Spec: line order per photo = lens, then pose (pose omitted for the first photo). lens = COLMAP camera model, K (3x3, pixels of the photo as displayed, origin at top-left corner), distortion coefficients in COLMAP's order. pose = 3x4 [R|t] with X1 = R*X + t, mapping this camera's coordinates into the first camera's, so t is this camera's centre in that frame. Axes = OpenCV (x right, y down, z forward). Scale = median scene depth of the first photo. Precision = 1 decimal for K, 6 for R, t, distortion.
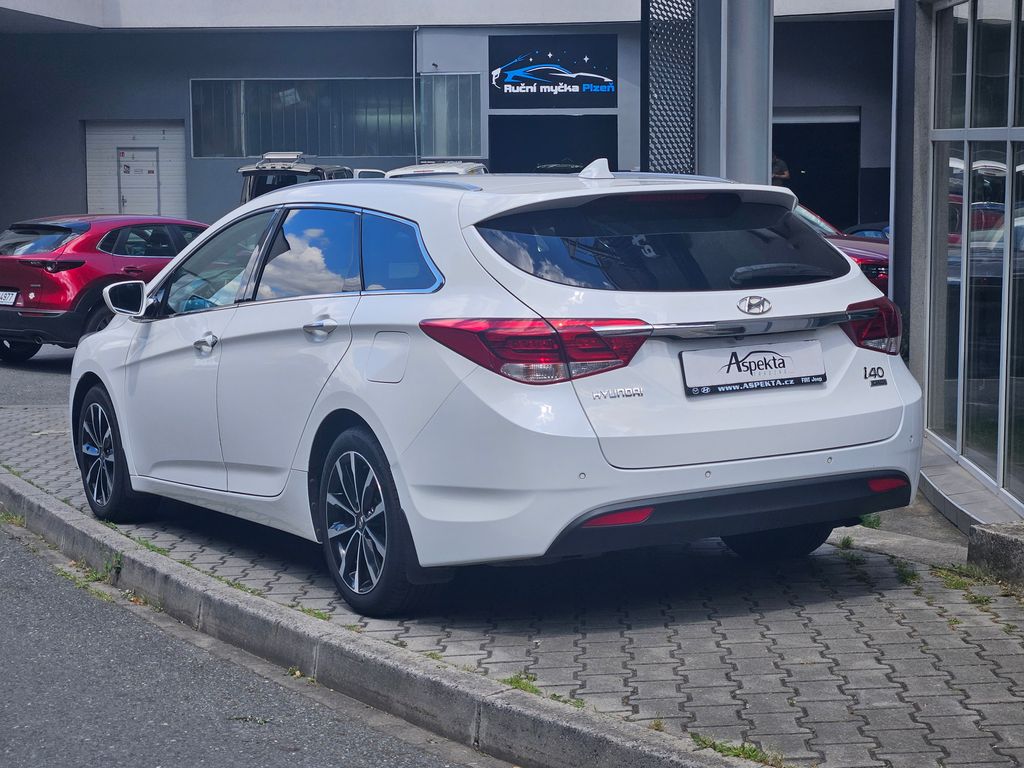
lens RADIAL K [[1997.7, 0, 512.0], [0, 1997.7, 384.0], [0, 0, 1]] dist [-0.209215, 2.961987]
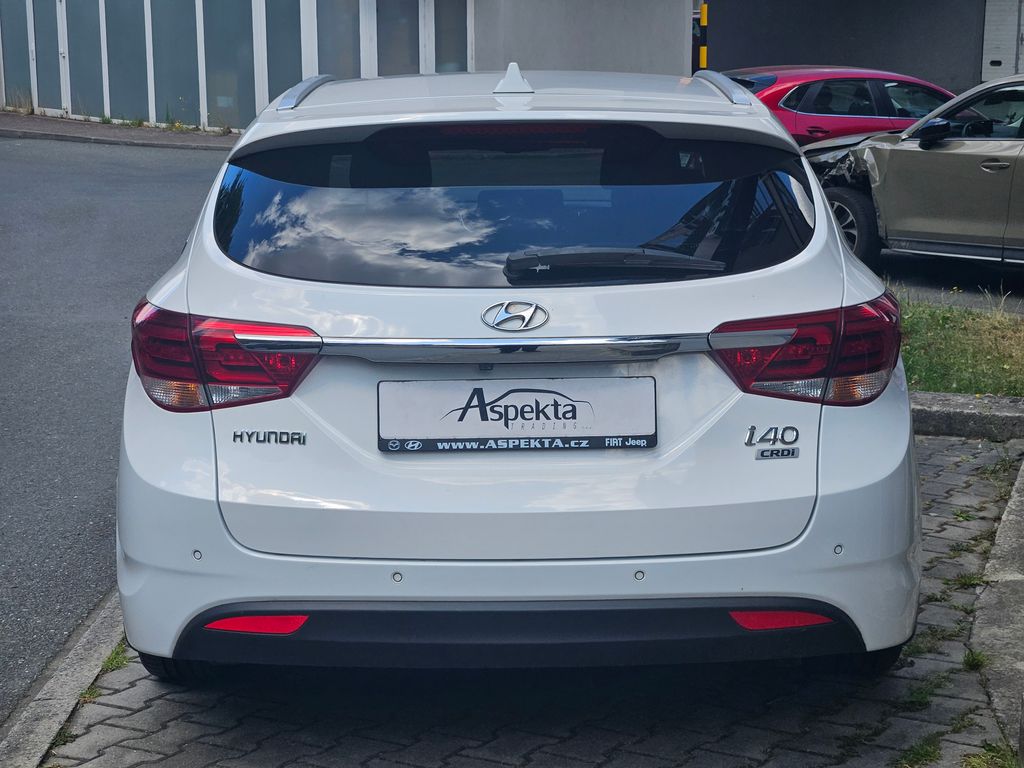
lens RADIAL K [[1997.7, 0, 512.0], [0, 1997.7, 384.0], [0, 0, 1]] dist [-0.209215, 2.961987]
pose [[0.883516, 0.105277, -0.456417, 0.075375], [-0.067449, 0.992854, 0.098447, -0.014798], [0.463520, -0.056194, 0.884303, 0.082785]]
